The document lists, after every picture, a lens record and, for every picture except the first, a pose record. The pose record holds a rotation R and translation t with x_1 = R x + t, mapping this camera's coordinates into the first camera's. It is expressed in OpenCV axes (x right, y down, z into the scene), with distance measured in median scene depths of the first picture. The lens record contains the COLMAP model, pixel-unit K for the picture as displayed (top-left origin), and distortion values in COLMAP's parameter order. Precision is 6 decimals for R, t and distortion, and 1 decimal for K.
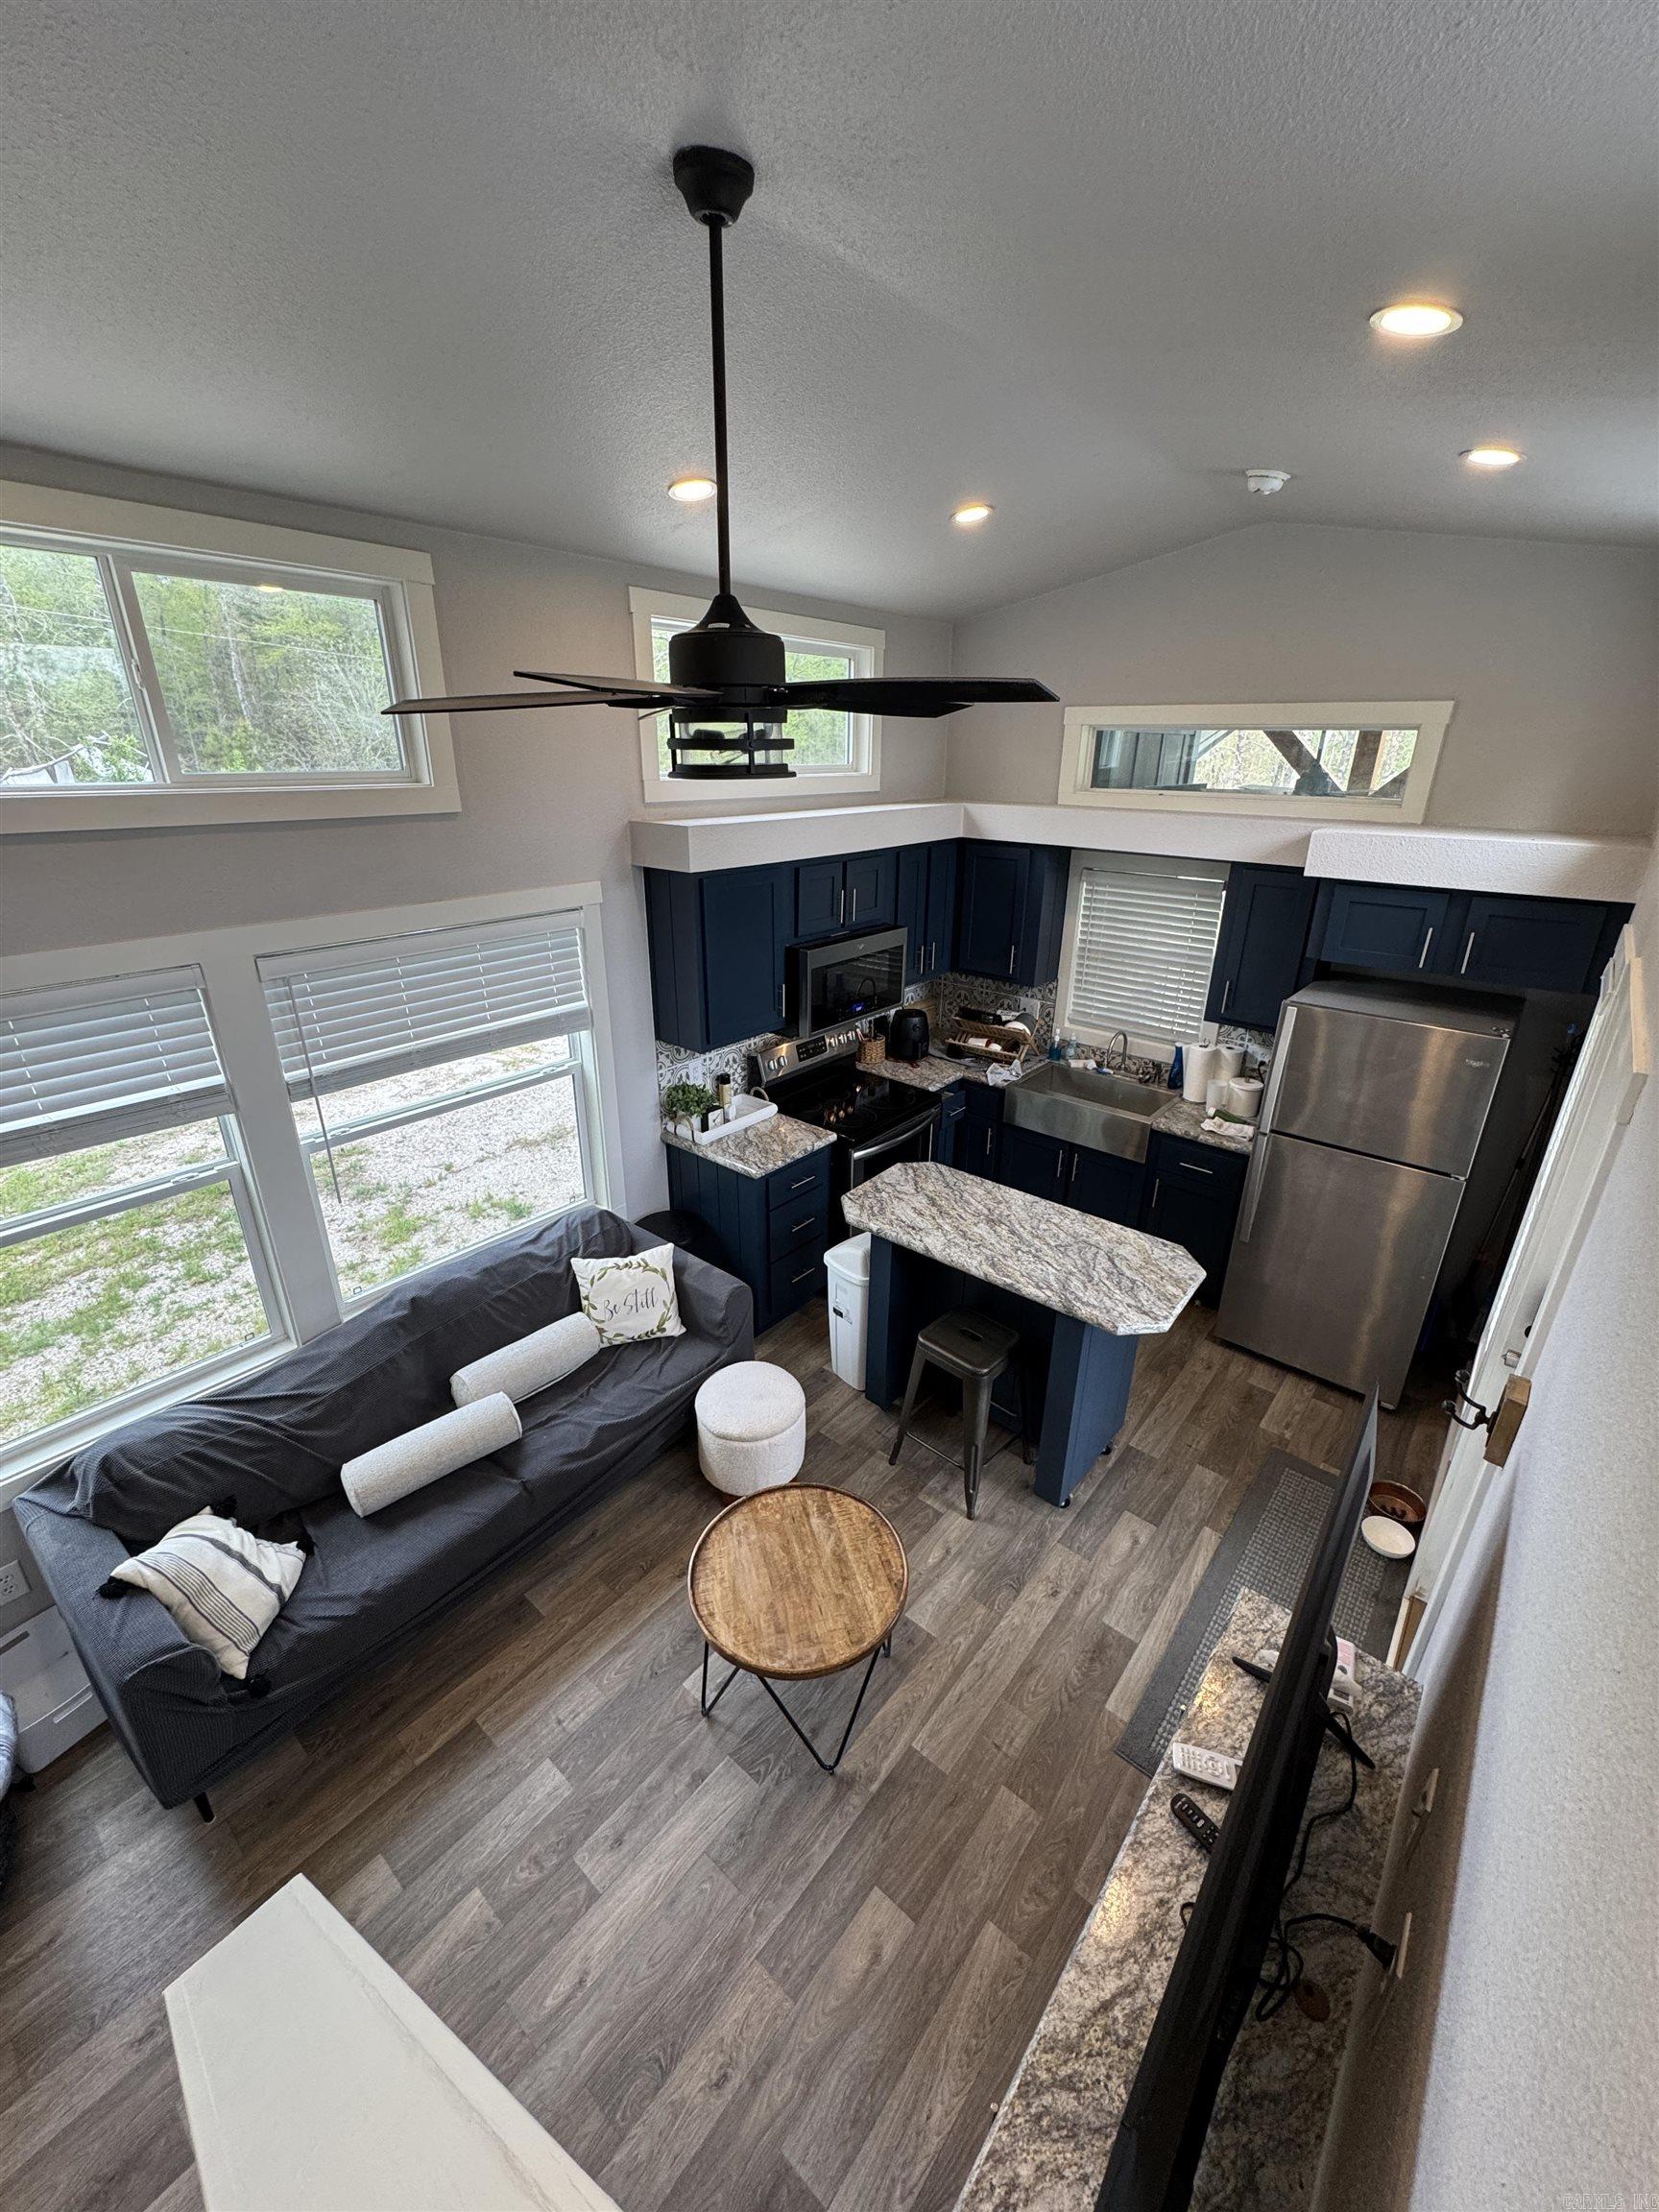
lens RADIAL K [[881.8, 0, 831.5], [0, 881.8, 1103.4], [0, 0, 1]] dist [-0.003808, 0.000606]
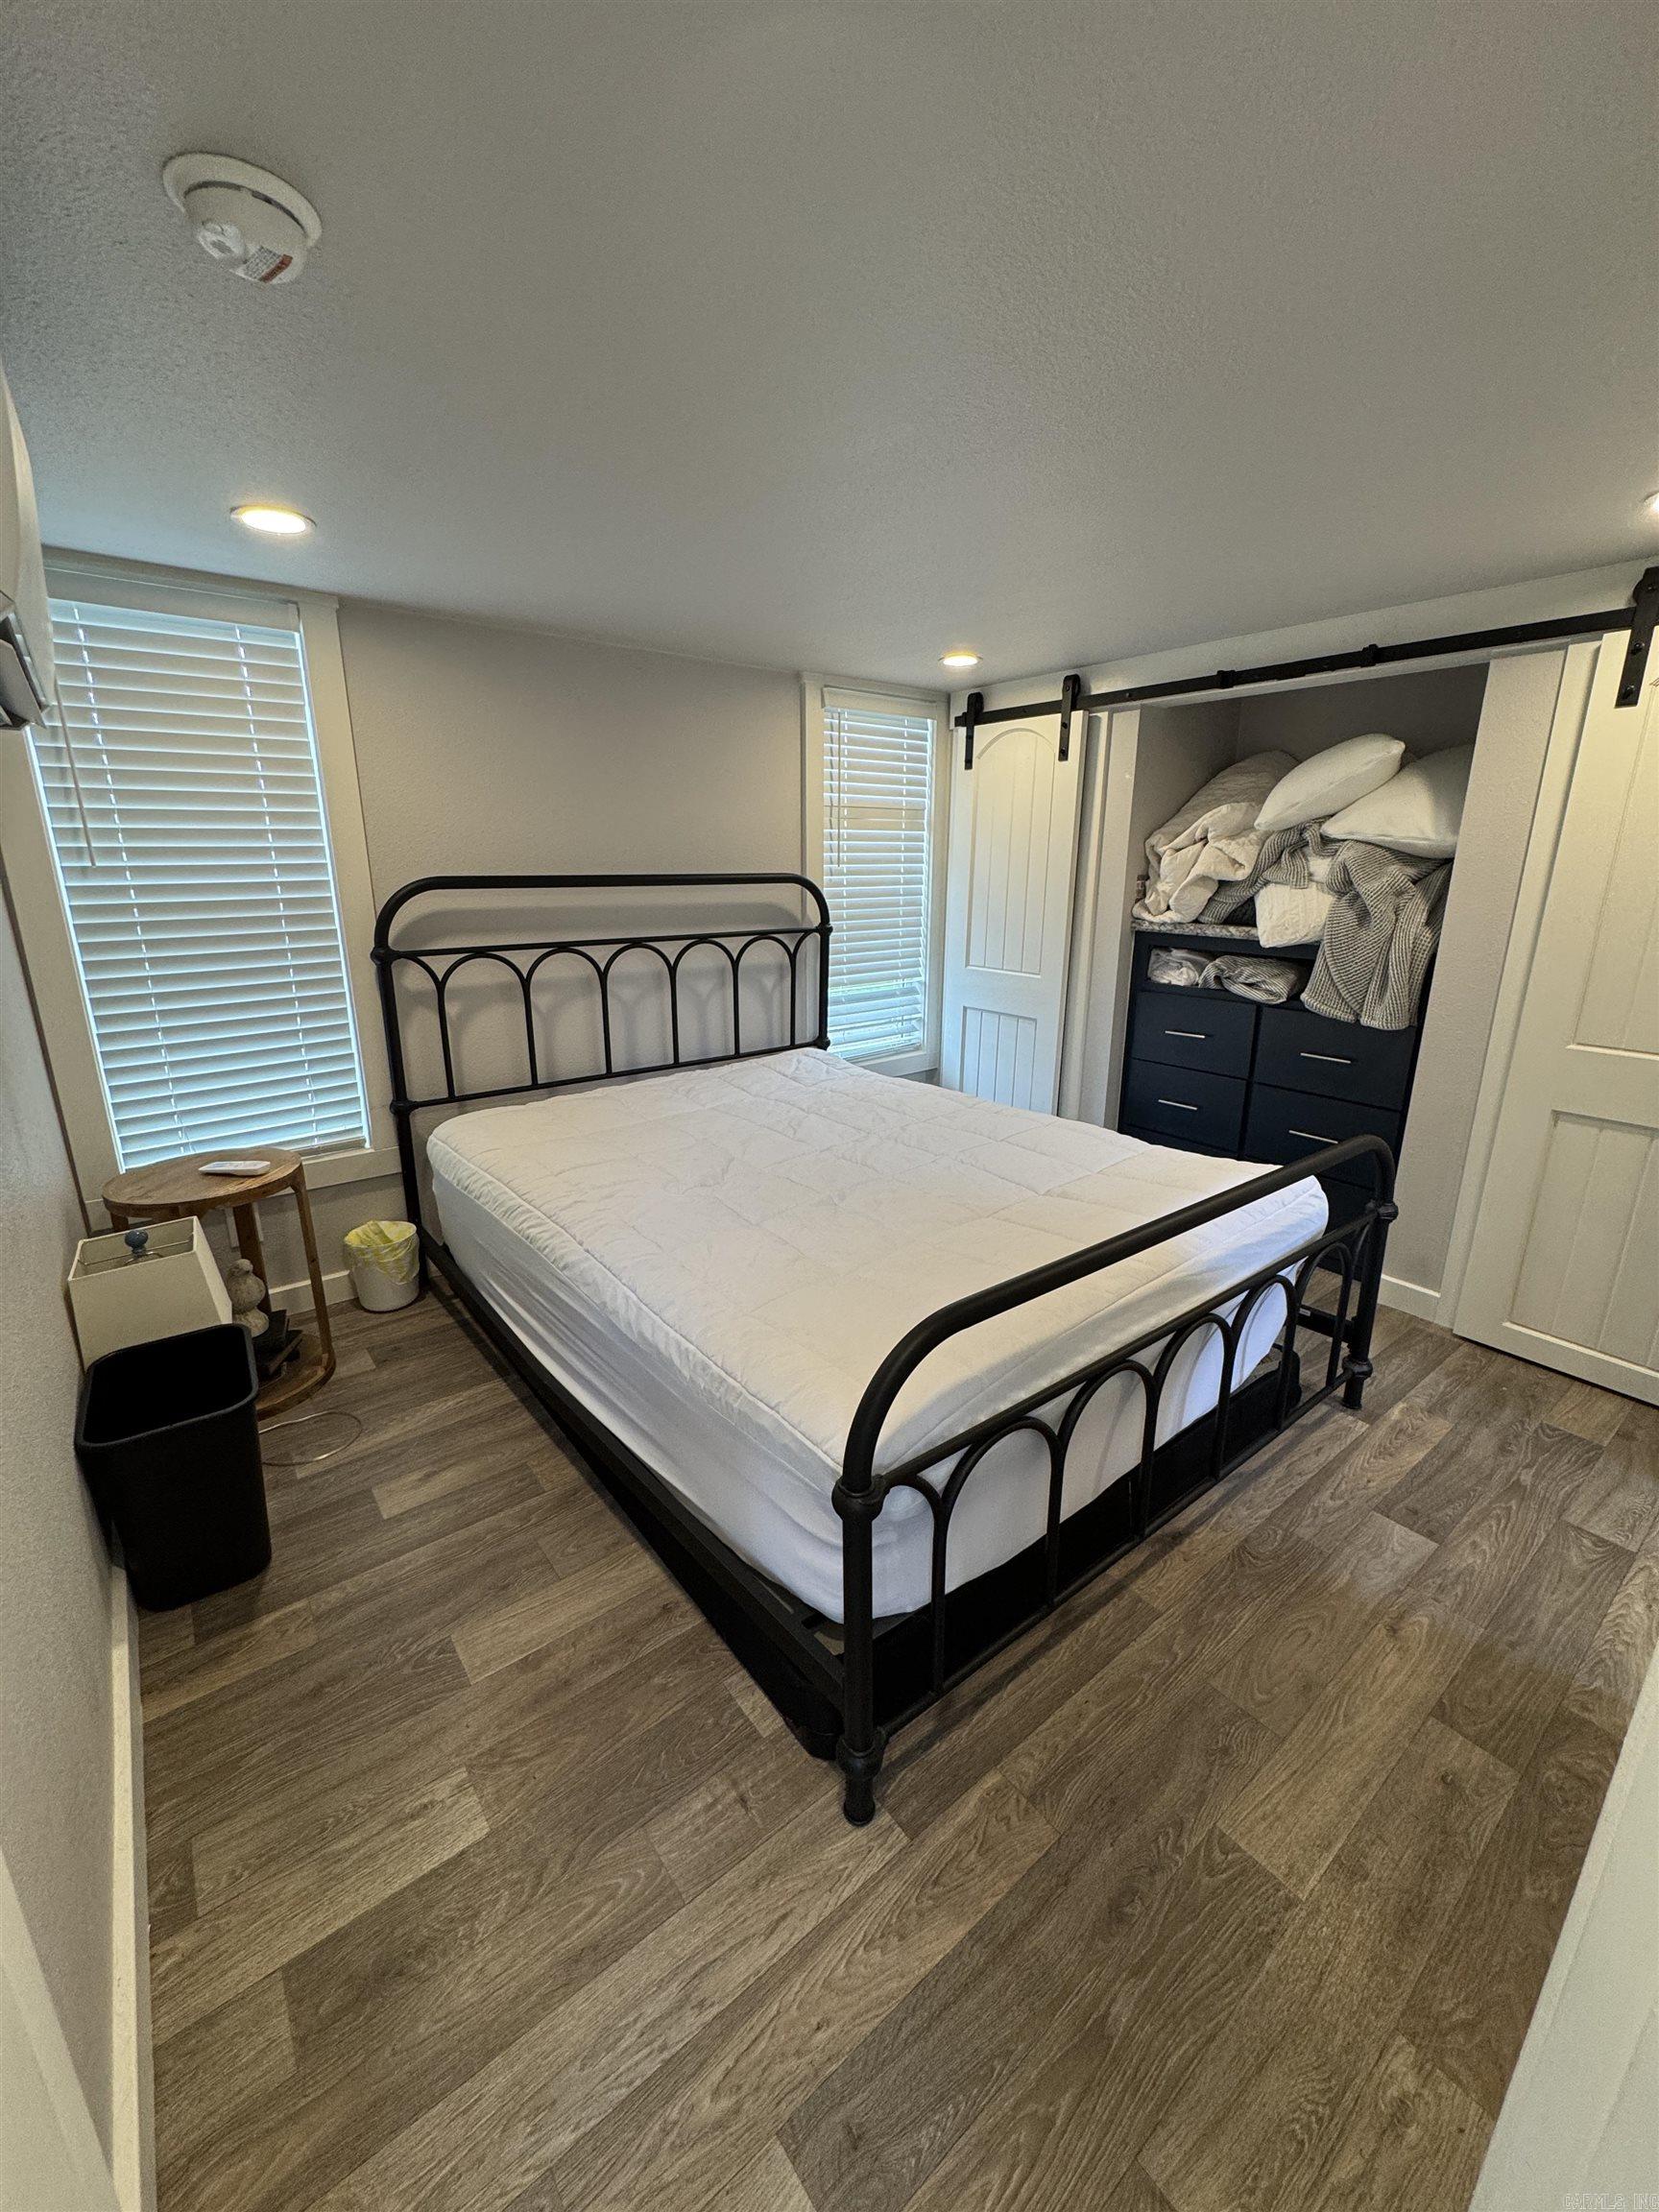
lens RADIAL K [[881.8, 0, 831.9], [0, 881.8, 1100.8], [0, 0, 1]] dist [-0.003808, 0.000606]
pose [[-0.978712, -0.066602, 0.194131, 0.055281], [0.066602, 0.791628, 0.607363, 0.085160], [-0.194131, 0.607363, -0.770340, 0.964440]]
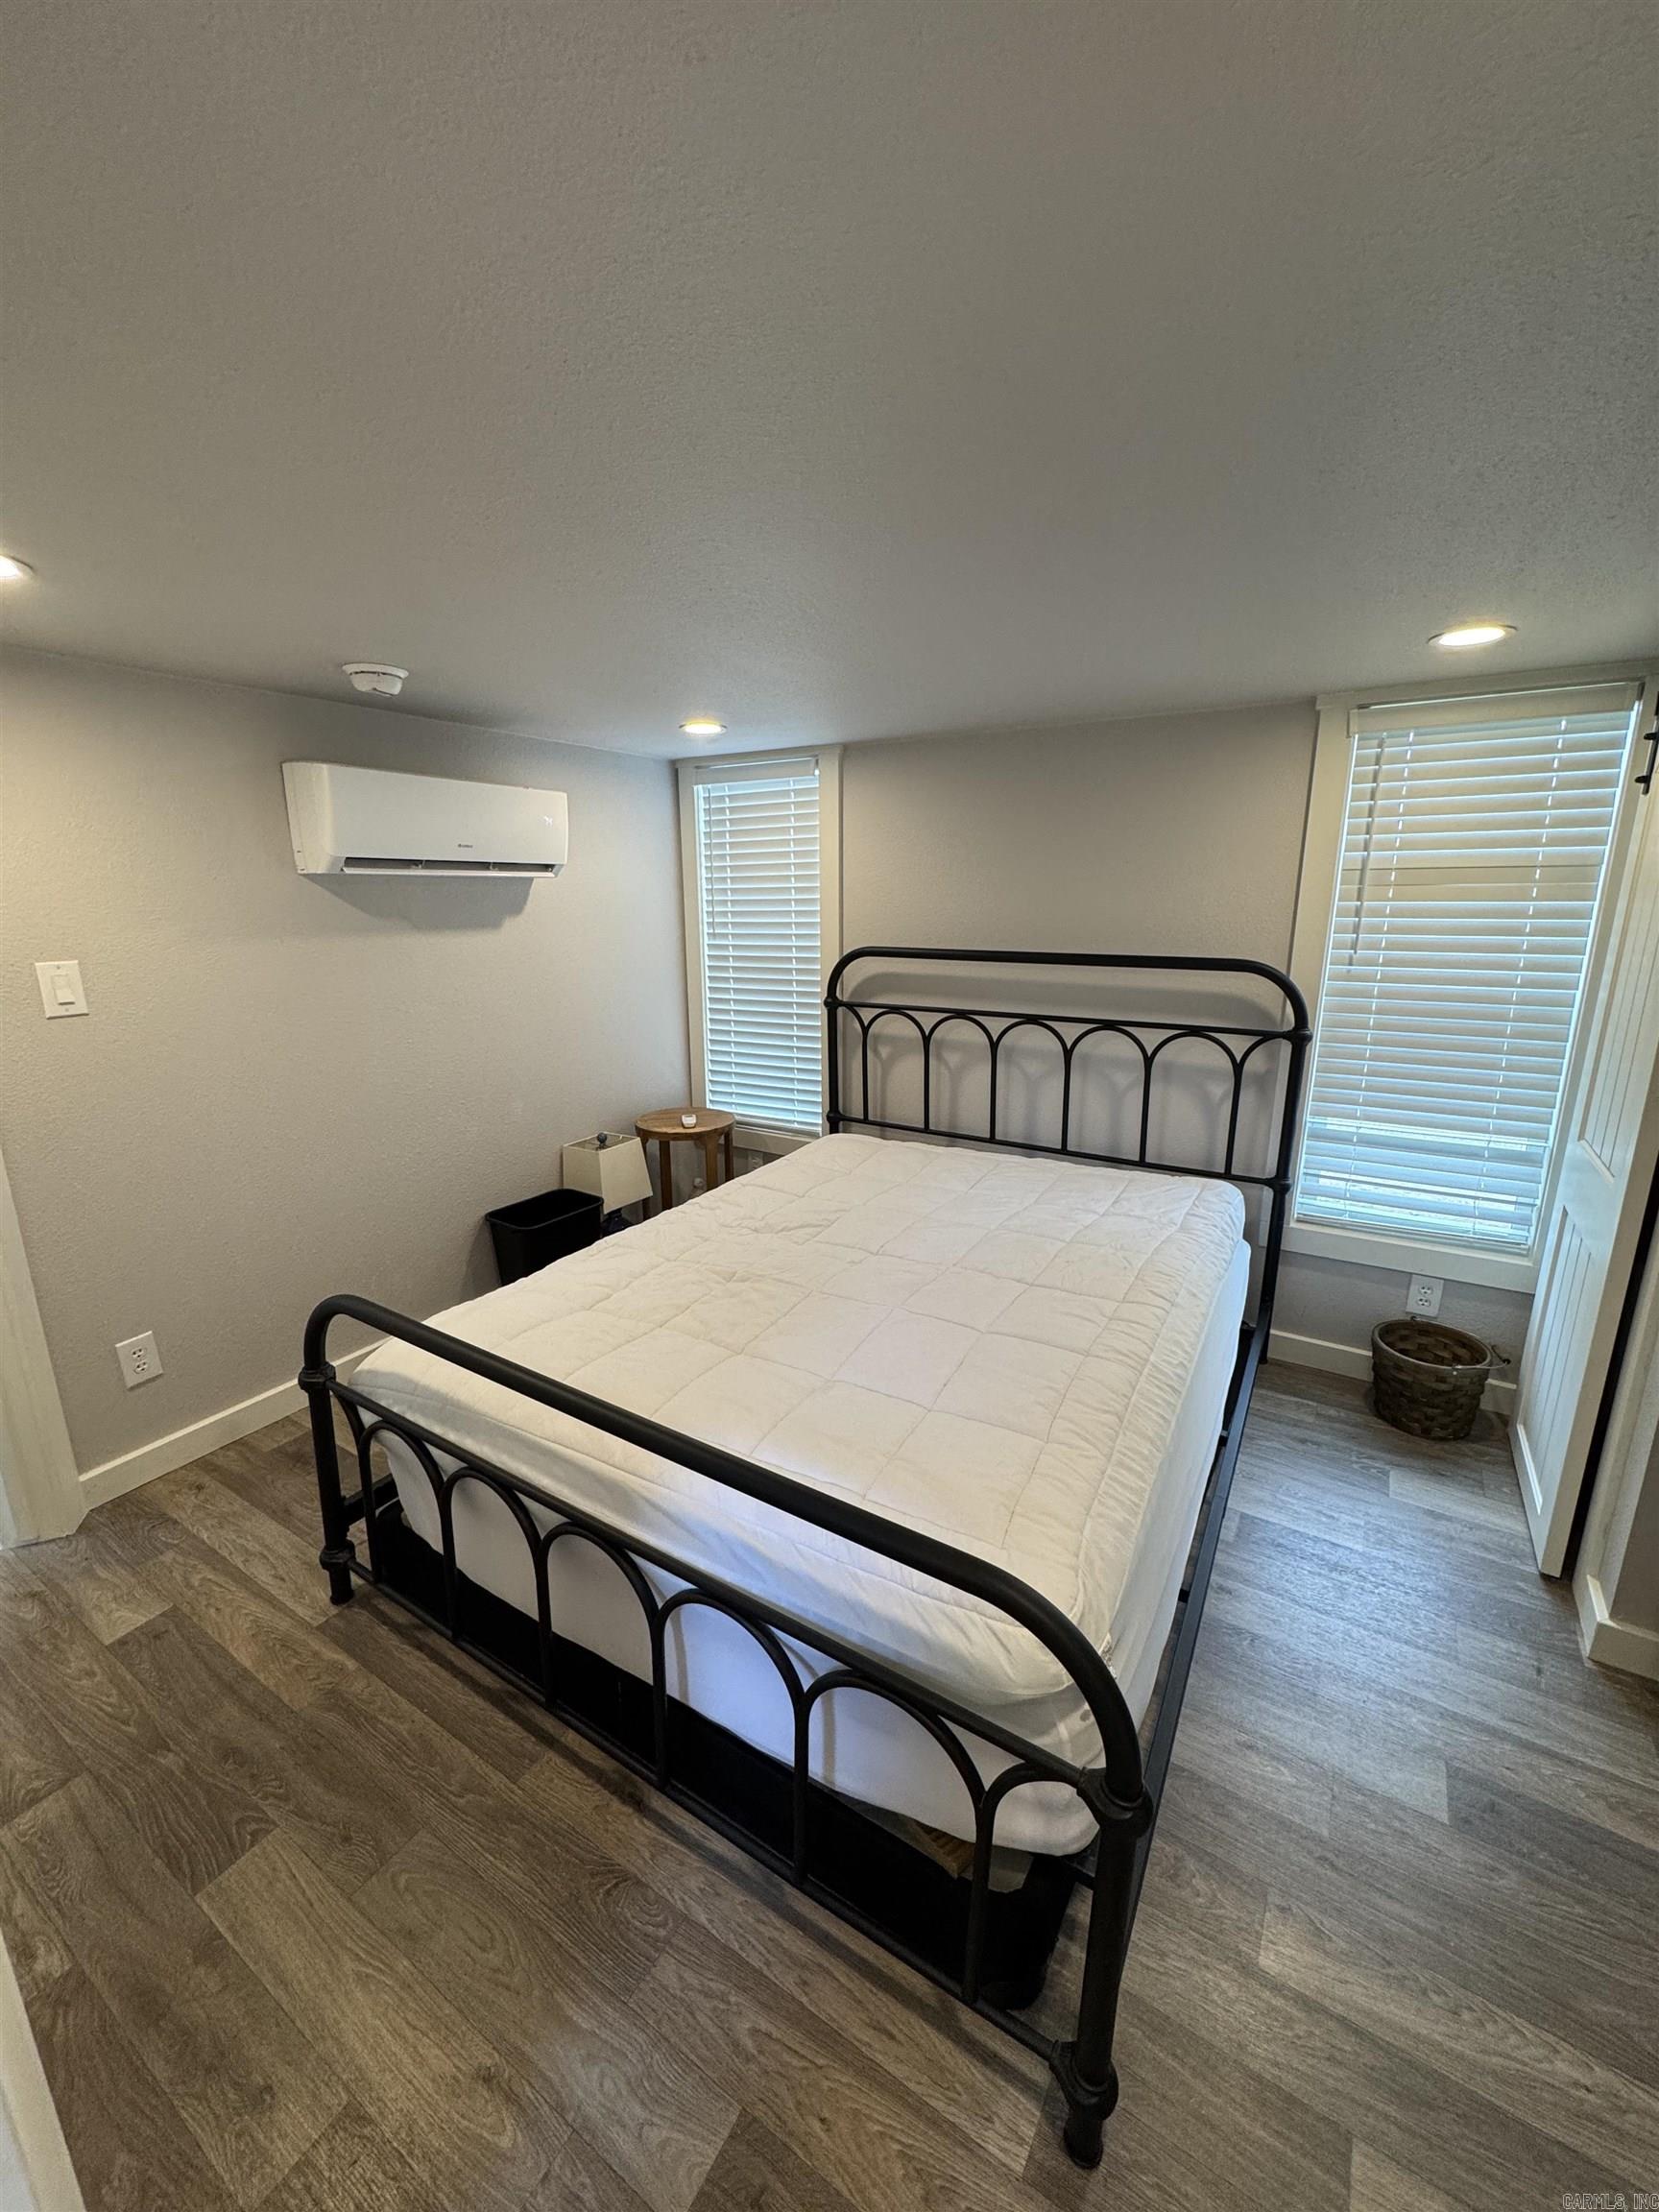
lens RADIAL K [[881.8, 0, 832.2], [0, 881.8, 1102.0], [0, 0, 1]] dist [-0.003808, 0.000606]
pose [[-0.142168, -0.242690, 0.959630, -0.479537], [0.382673, 0.880622, 0.279402, 0.259367], [-0.912880, 0.406947, -0.032325, 0.386456]]
